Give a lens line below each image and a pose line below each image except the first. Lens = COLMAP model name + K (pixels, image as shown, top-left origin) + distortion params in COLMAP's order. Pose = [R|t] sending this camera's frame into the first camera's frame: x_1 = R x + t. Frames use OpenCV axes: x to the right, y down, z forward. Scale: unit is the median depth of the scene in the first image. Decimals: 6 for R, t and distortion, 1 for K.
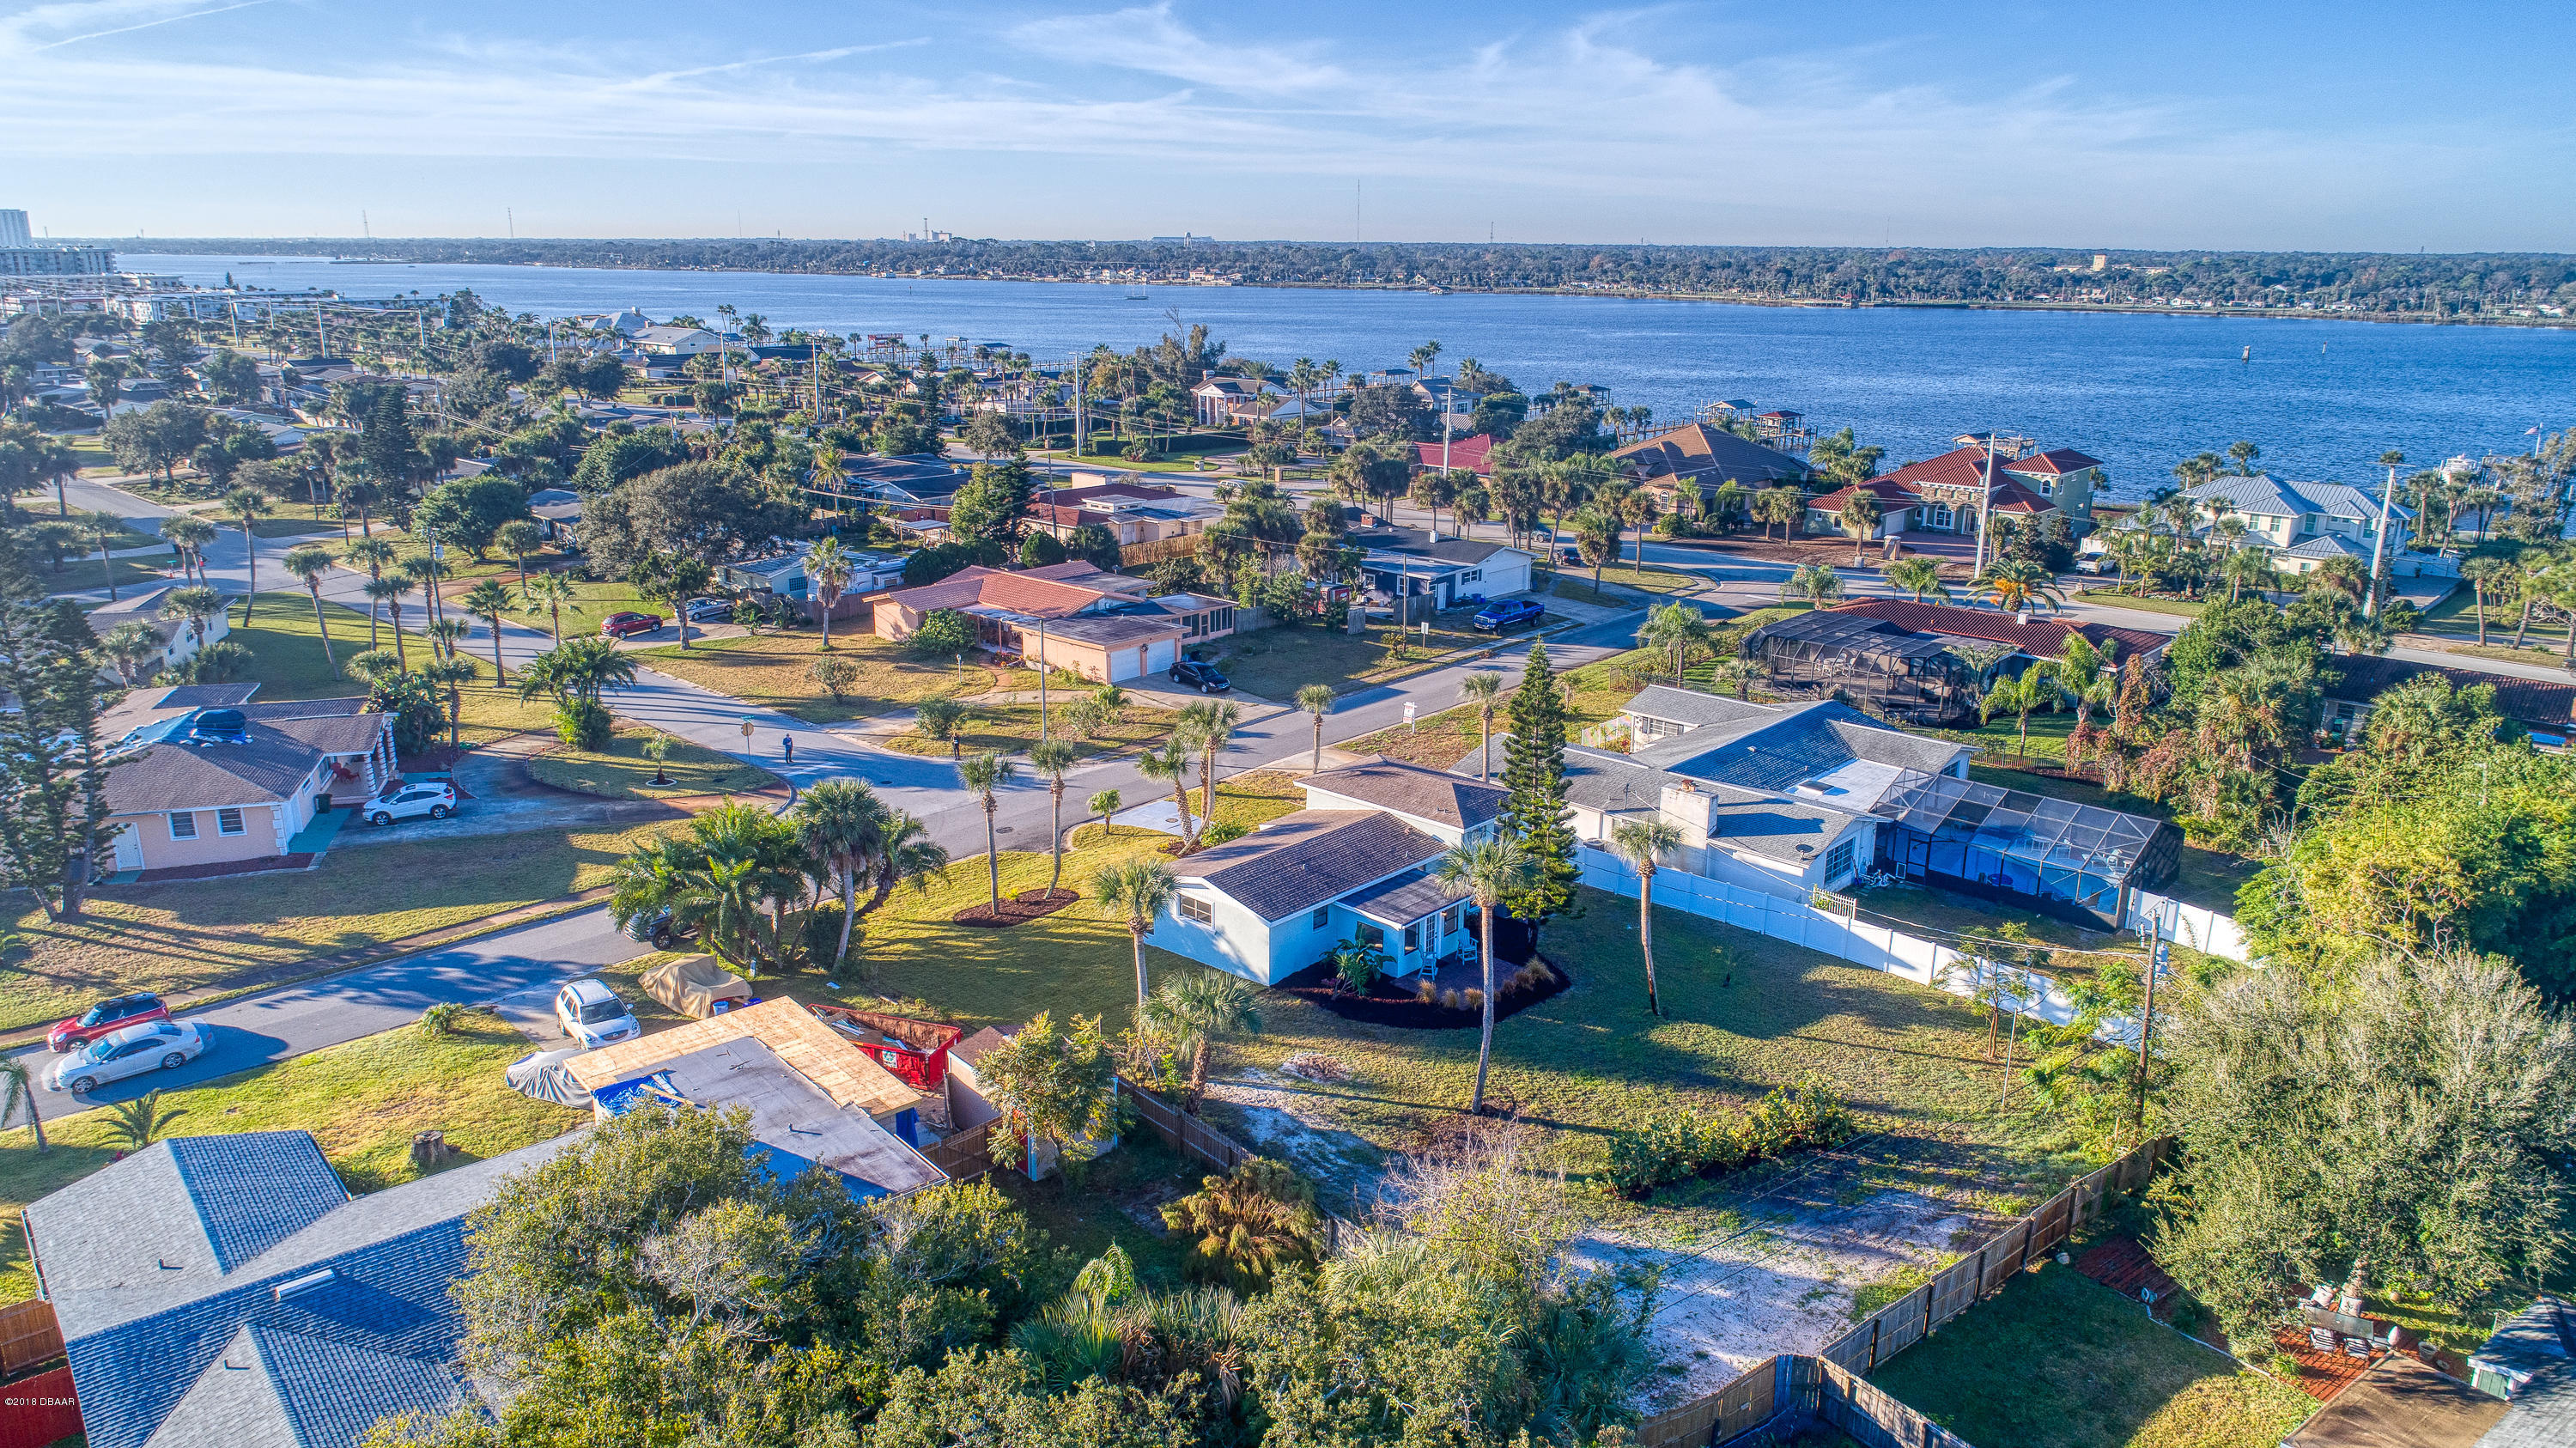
lens RADIAL K [[1704.1, 0, 1286.6], [0, 1704.1, 780.8], [0, 0, 1]] dist [-0.021349, 0.000930]
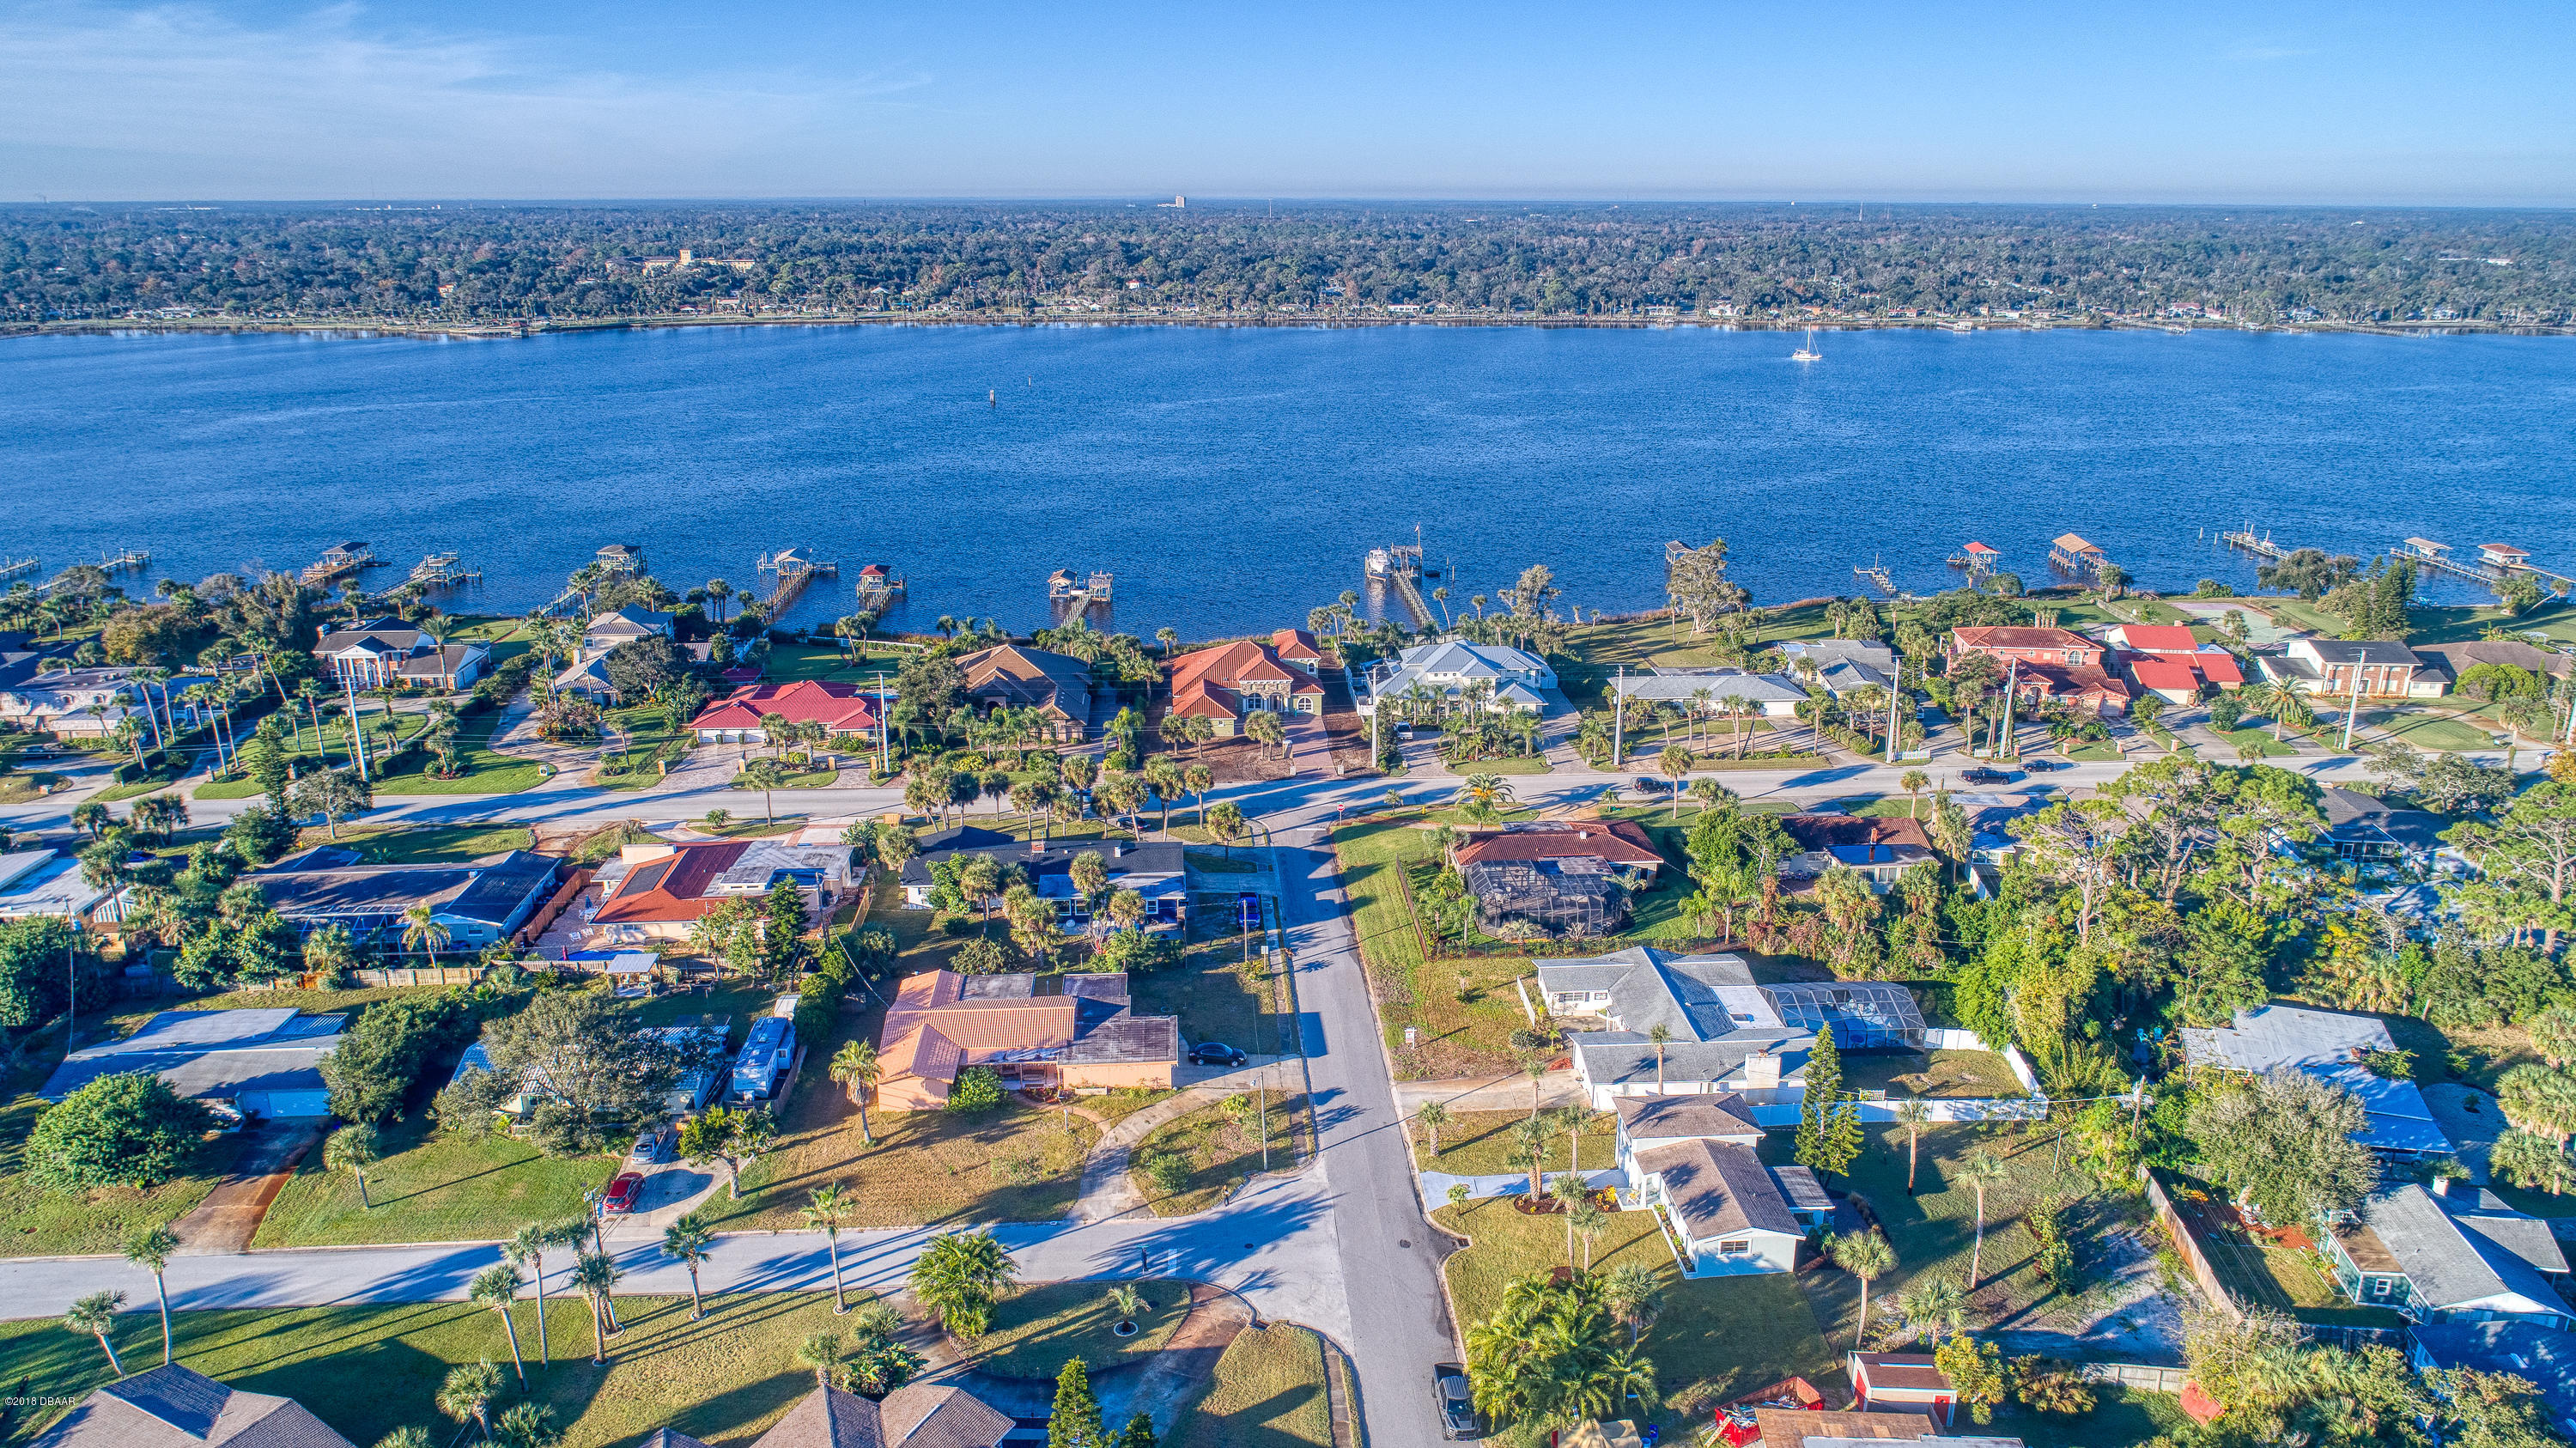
lens RADIAL K [[1728.1, 0, 1288.0], [0, 1728.1, 724.0], [0, 0, 1]] dist [-0.019621, 0.010442]
pose [[0.689452, -0.215979, 0.691382, -0.343729], [0.221236, 0.971688, 0.082924, -0.159854], [-0.689718, 0.095787, 0.717714, 0.013331]]
